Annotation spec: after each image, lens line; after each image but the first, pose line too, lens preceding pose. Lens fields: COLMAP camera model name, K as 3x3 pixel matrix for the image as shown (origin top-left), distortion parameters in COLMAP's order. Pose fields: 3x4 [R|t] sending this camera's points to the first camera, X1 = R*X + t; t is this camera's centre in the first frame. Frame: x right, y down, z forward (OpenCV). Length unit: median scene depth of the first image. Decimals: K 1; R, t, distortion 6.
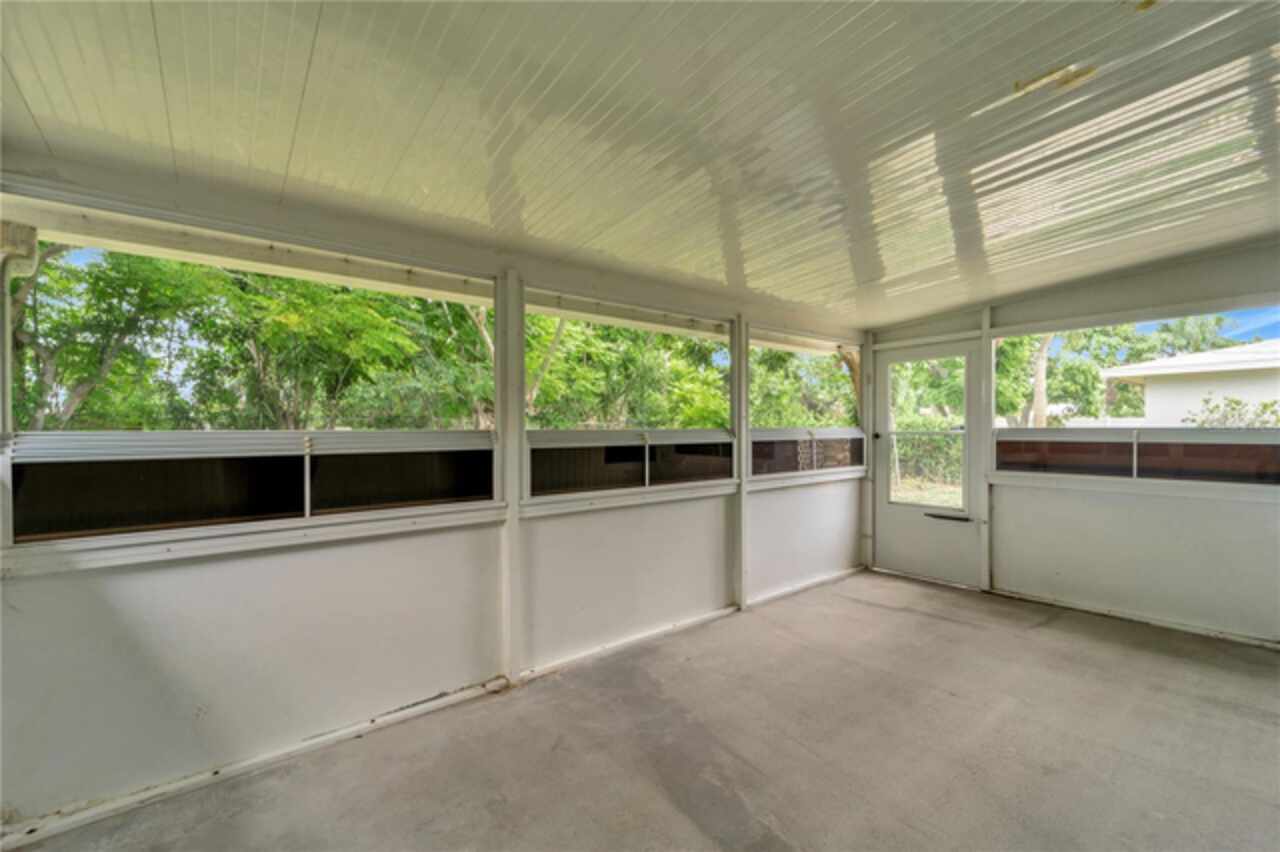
lens RADIAL K [[536.1, 0, 638.8], [0, 536.1, 436.9], [0, 0, 1]] dist [0.024724, -0.000069]
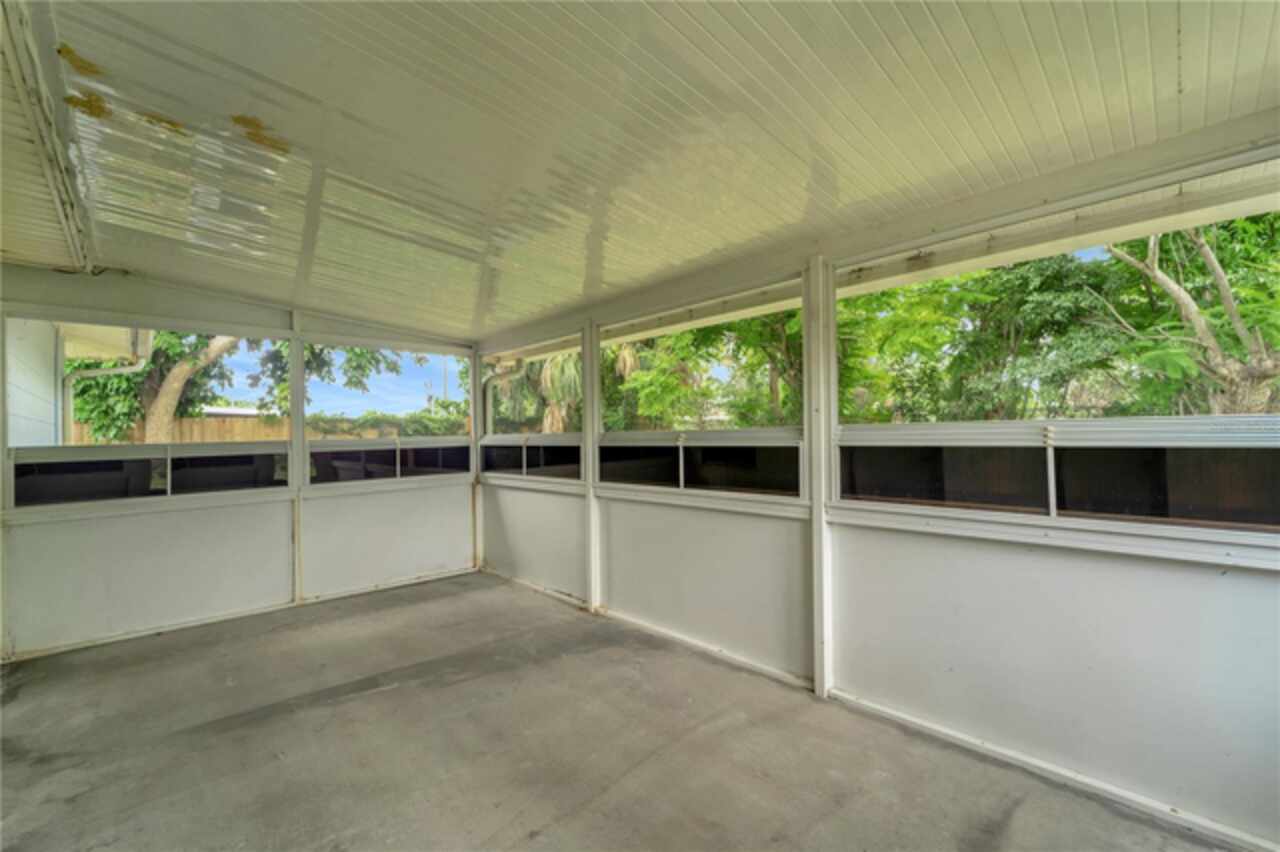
lens RADIAL K [[520.7, 0, 640.0], [0, 520.7, 426.0], [0, 0, 1]] dist [0.030546, 0.000009]
pose [[0.097654, -0.007922, -0.995189, 1.141253], [0.009752, 0.999928, -0.007003, -0.019524], [0.995173, -0.009021, 0.097724, 0.979973]]
